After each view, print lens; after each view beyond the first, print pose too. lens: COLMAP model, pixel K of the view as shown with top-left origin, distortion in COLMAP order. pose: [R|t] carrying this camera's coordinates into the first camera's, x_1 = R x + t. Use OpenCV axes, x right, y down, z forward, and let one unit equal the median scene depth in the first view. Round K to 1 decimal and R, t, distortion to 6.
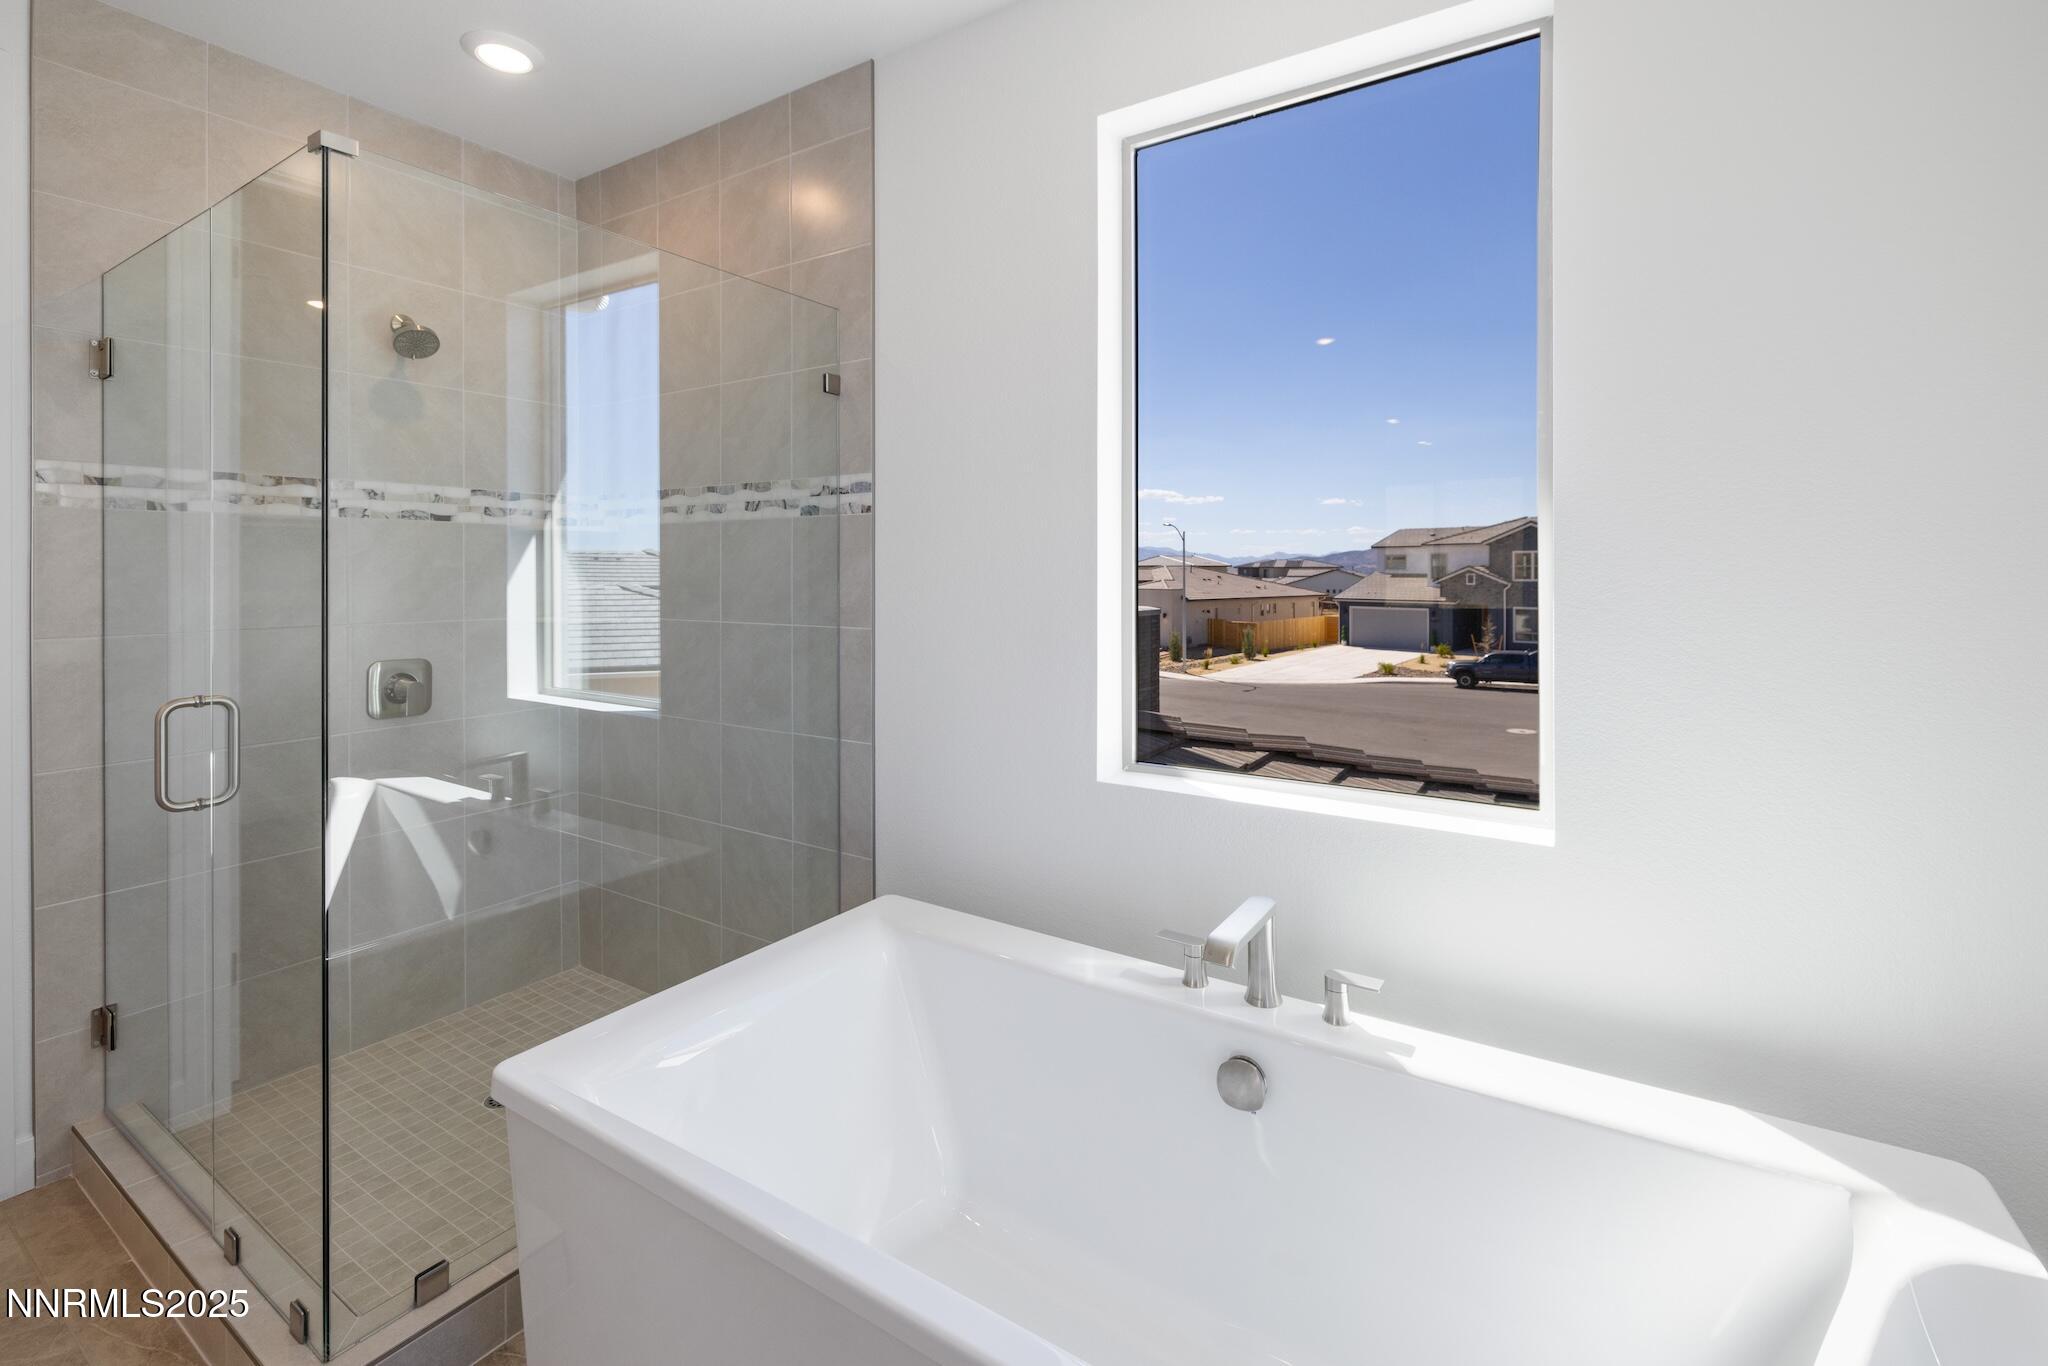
lens RADIAL K [[862.8, 0, 1063.9], [0, 862.8, 569.3], [0, 0, 1]] dist [-0.001704, -0.000459]
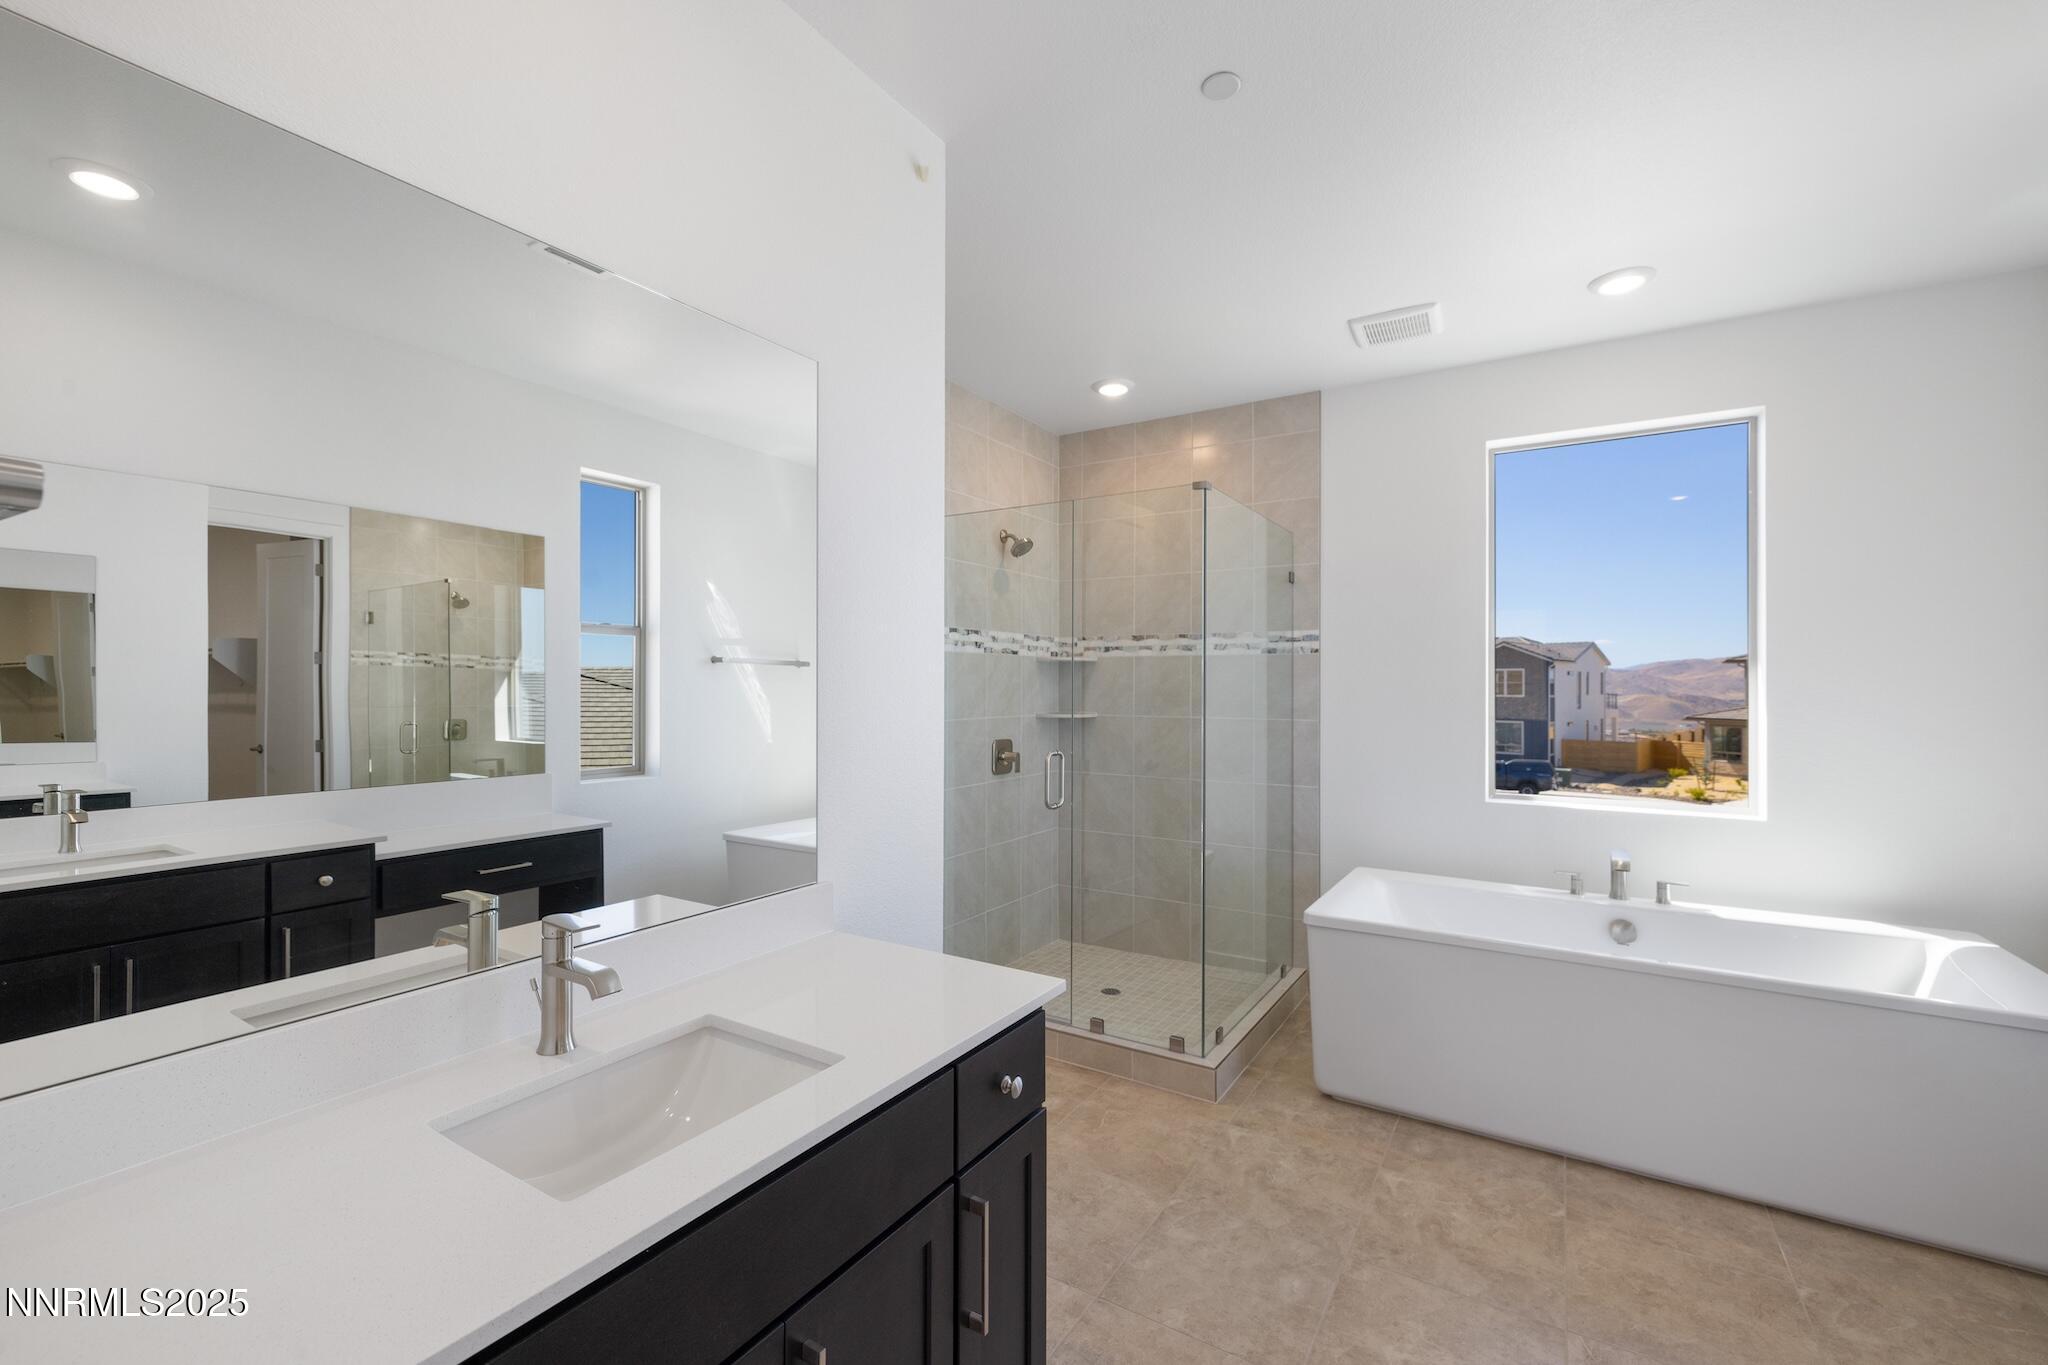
lens RADIAL K [[862.8, 0, 1018.2], [0, 862.8, 678.1], [0, 0, 1]] dist [-0.001704, -0.000459]
pose [[0.999962, 0.004660, 0.007341, -0.800639], [-0.004605, 0.999961, -0.007490, 0.000502], [-0.007375, 0.007456, 0.999945, -0.687401]]
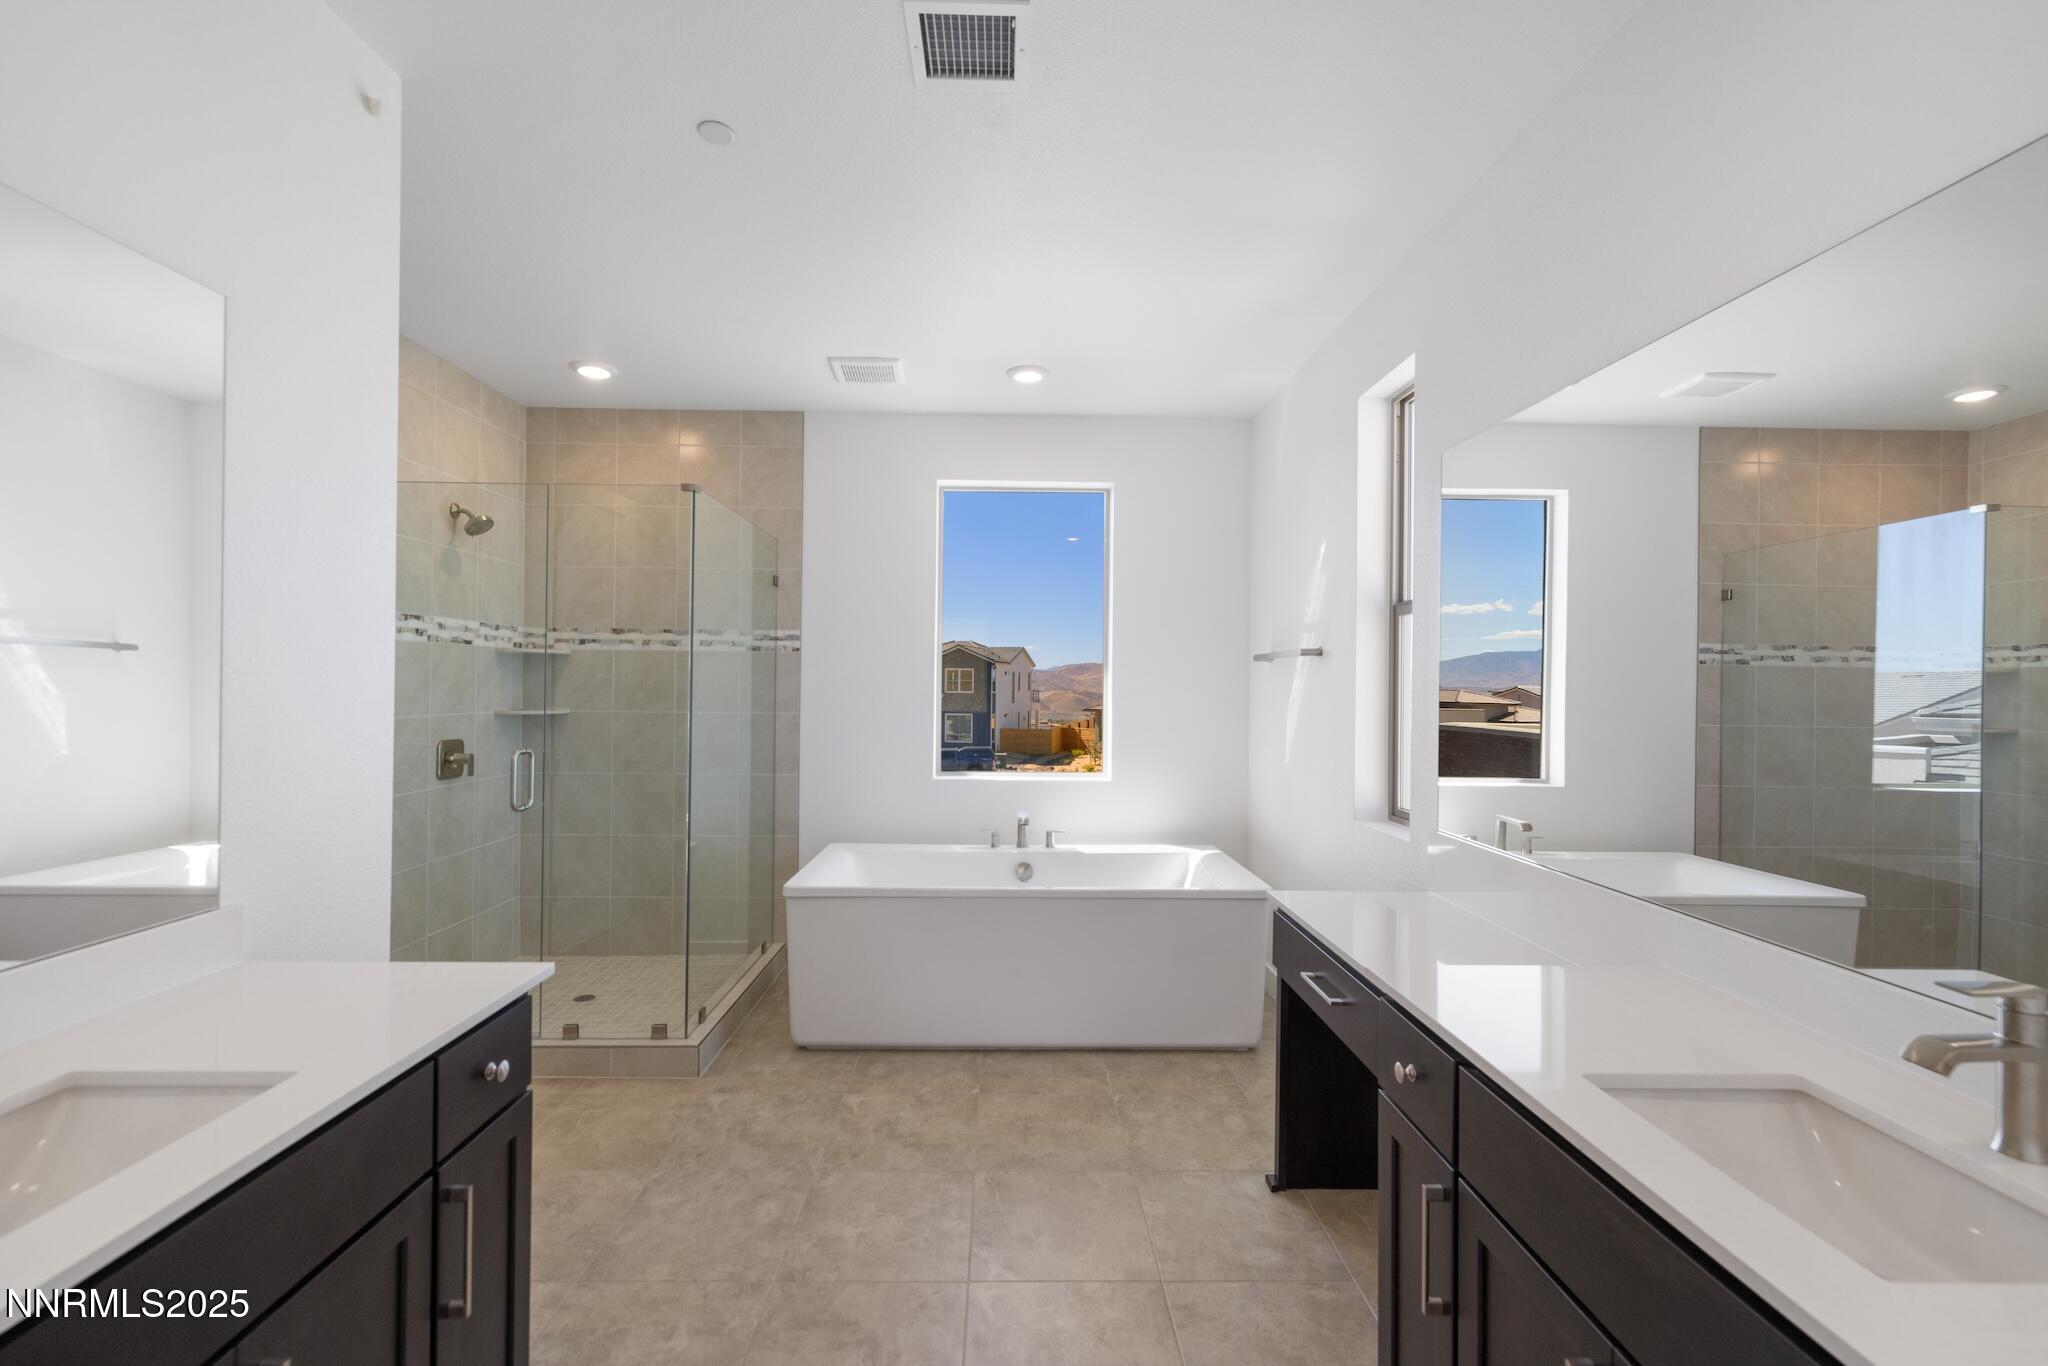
lens RADIAL K [[862.8, 0, 1020.4], [0, 862.8, 680.1], [0, 0, 1]] dist [-0.001704, -0.000459]
pose [[0.830188, 0.012877, 0.557334, -0.834376], [-0.011813, 0.999915, -0.005505, 0.001316], [-0.557358, -0.002014, 0.830270, -0.796345]]
